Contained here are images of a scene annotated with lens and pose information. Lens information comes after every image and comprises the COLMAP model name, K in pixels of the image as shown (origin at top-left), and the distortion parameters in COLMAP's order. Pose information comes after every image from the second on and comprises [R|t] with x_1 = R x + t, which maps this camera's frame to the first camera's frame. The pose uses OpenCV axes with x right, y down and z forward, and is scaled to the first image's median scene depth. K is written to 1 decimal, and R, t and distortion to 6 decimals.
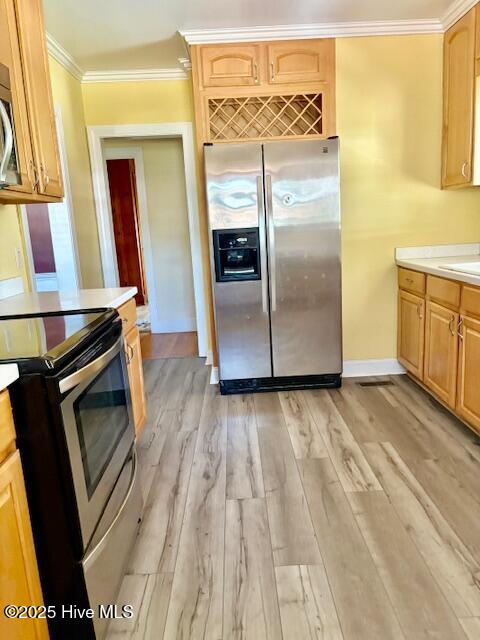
lens RADIAL K [[490.6, 0, 240.0], [0, 490.6, 320.0], [0, 0, 1]] dist [0.017574, -0.006588]
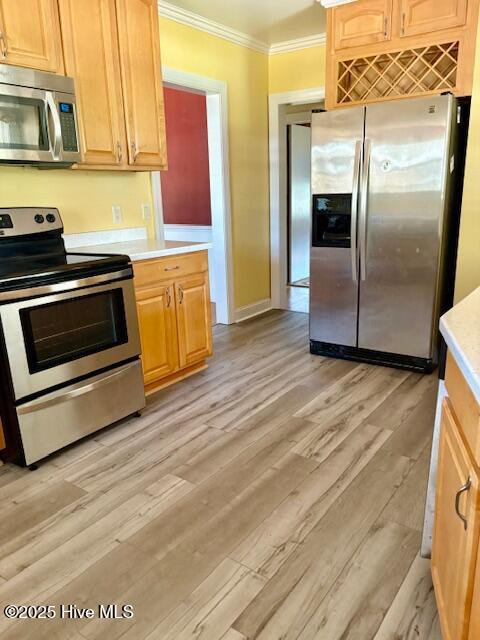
lens RADIAL K [[490.6, 0, 240.0], [0, 490.6, 320.0], [0, 0, 1]] dist [0.017574, -0.006588]
pose [[0.804475, 0.184194, -0.564705, 0.465477], [-0.136277, 0.982580, 0.126356, -0.033889], [0.578142, -0.024693, 0.815563, 0.053665]]
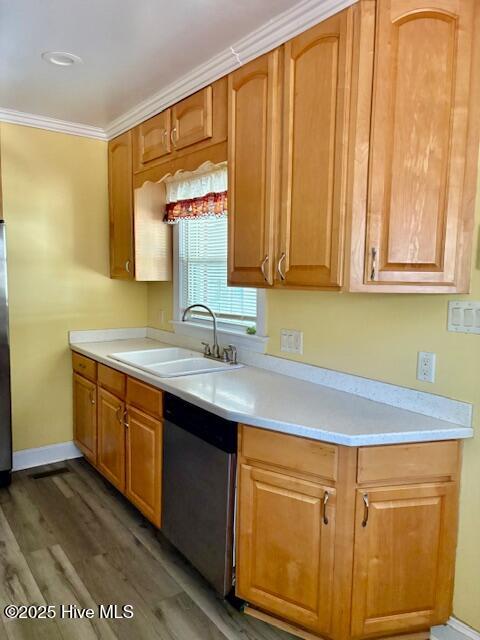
lens RADIAL K [[490.6, 0, 240.0], [0, 490.6, 320.0], [0, 0, 1]] dist [0.017574, -0.006588]
pose [[0.820636, 0.011980, 0.571326, 0.030769], [0.050788, 0.994295, -0.093798, -0.066652], [-0.569190, 0.105991, 0.815346, -0.030444]]
